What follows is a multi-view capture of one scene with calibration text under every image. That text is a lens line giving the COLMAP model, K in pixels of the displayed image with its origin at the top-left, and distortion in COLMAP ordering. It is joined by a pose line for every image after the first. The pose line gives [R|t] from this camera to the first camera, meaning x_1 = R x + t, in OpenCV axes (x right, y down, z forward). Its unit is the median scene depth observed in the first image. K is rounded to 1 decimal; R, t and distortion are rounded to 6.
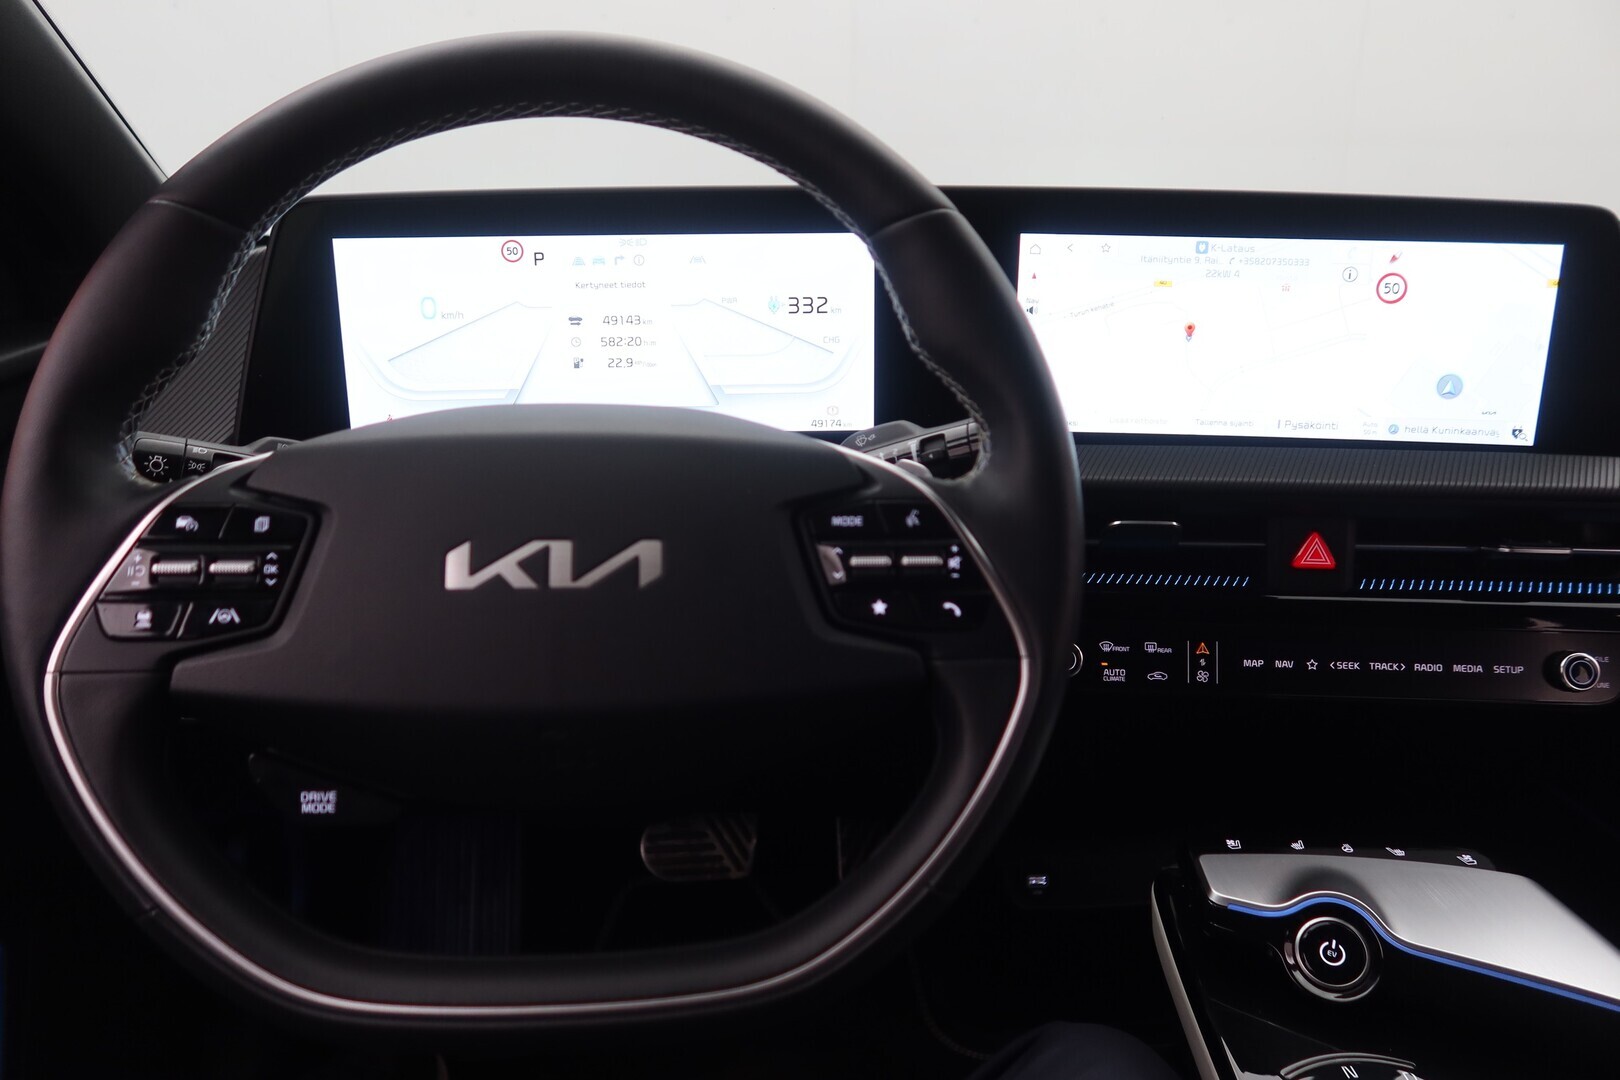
lens RADIAL K [[1084.4, 0, 810.0], [0, 1084.4, 540.0], [0, 0, 1]] dist [-0.031550, 0.005435]
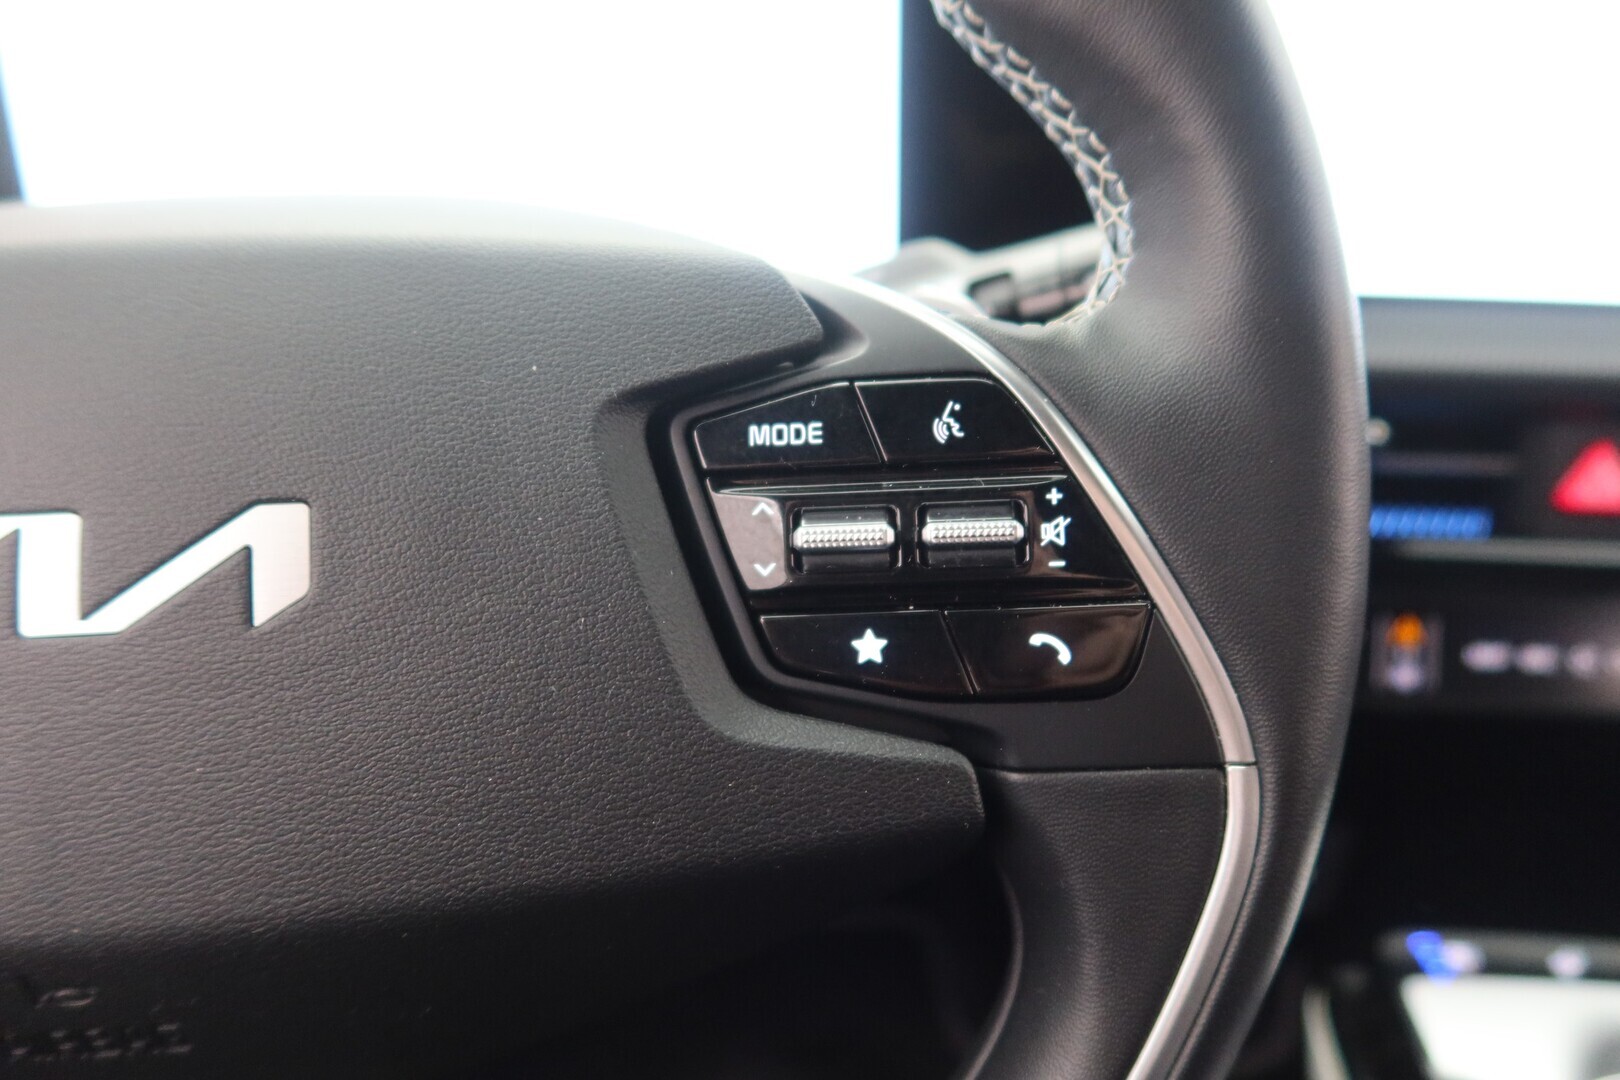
lens RADIAL K [[1084.4, 0, 810.0], [0, 1084.4, 540.0], [0, 0, 1]] dist [-0.031550, 0.005435]
pose [[0.999090, -0.030539, -0.029767, 0.055383], [0.033774, 0.992786, 0.115042, -0.025070], [0.026039, -0.115942, 0.992915, 0.603285]]
